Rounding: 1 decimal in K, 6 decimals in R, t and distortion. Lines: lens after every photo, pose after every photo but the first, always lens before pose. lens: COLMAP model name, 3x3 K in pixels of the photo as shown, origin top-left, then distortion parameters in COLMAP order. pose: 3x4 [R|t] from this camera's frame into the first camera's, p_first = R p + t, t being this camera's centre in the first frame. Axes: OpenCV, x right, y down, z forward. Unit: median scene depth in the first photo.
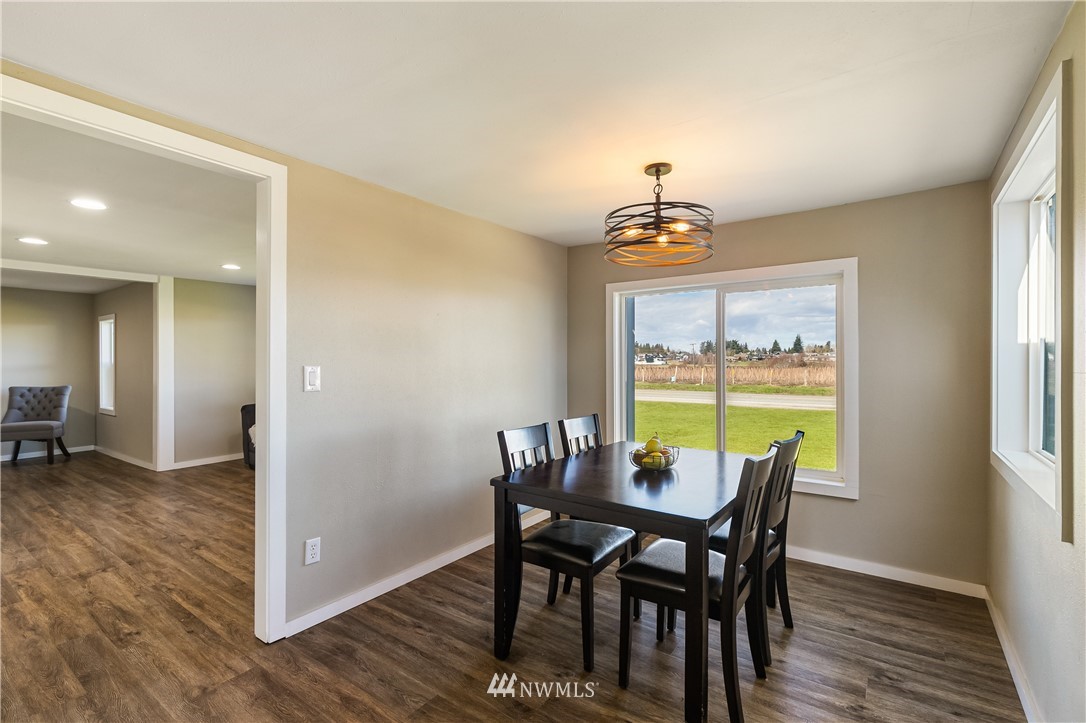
lens RADIAL K [[495.3, 0, 552.5], [0, 495.3, 360.5], [0, 0, 1]] dist [0.005158, 0.002011]
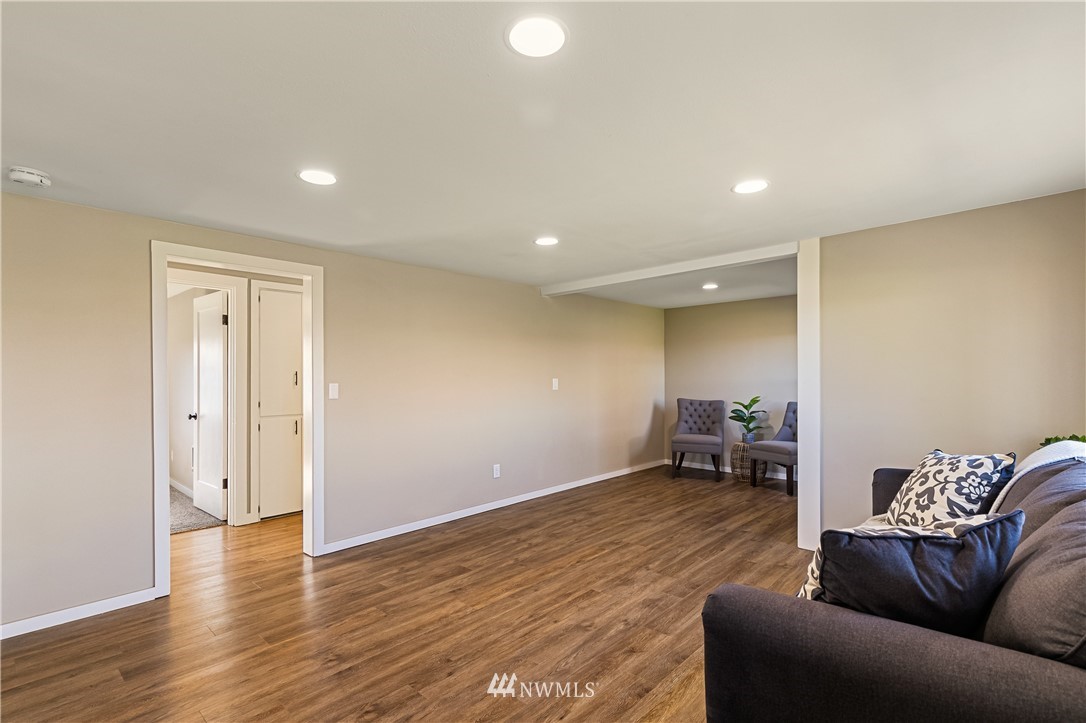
lens RADIAL K [[495.3, 0, 521.8], [0, 495.3, 379.0], [0, 0, 1]] dist [0.005158, 0.002011]
pose [[-0.145904, 0.009149, -0.989256, -0.099843], [0.012975, 0.999889, 0.007334, -0.003061], [0.989214, -0.011766, -0.146007, 0.689260]]
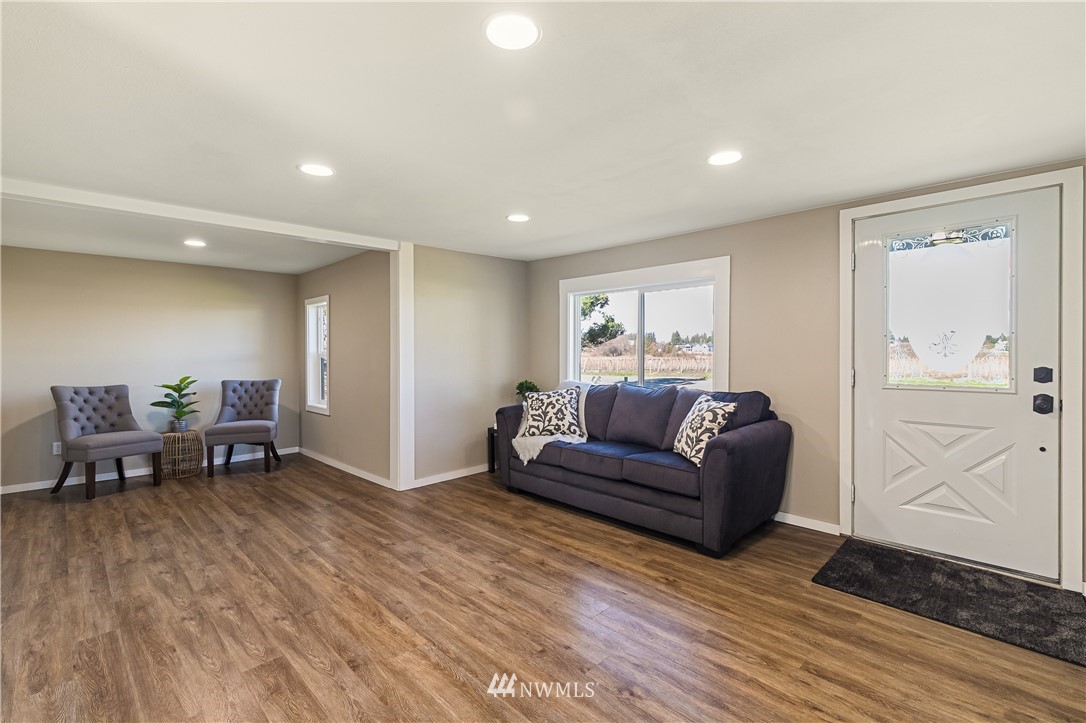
lens RADIAL K [[495.3, 0, 564.5], [0, 495.3, 353.5], [0, 0, 1]] dist [0.005158, 0.002011]
pose [[0.988059, -0.001334, -0.154072, -0.384910], [0.002308, 0.999978, 0.006139, 0.001738], [0.154060, -0.006421, 0.988041, 0.249486]]
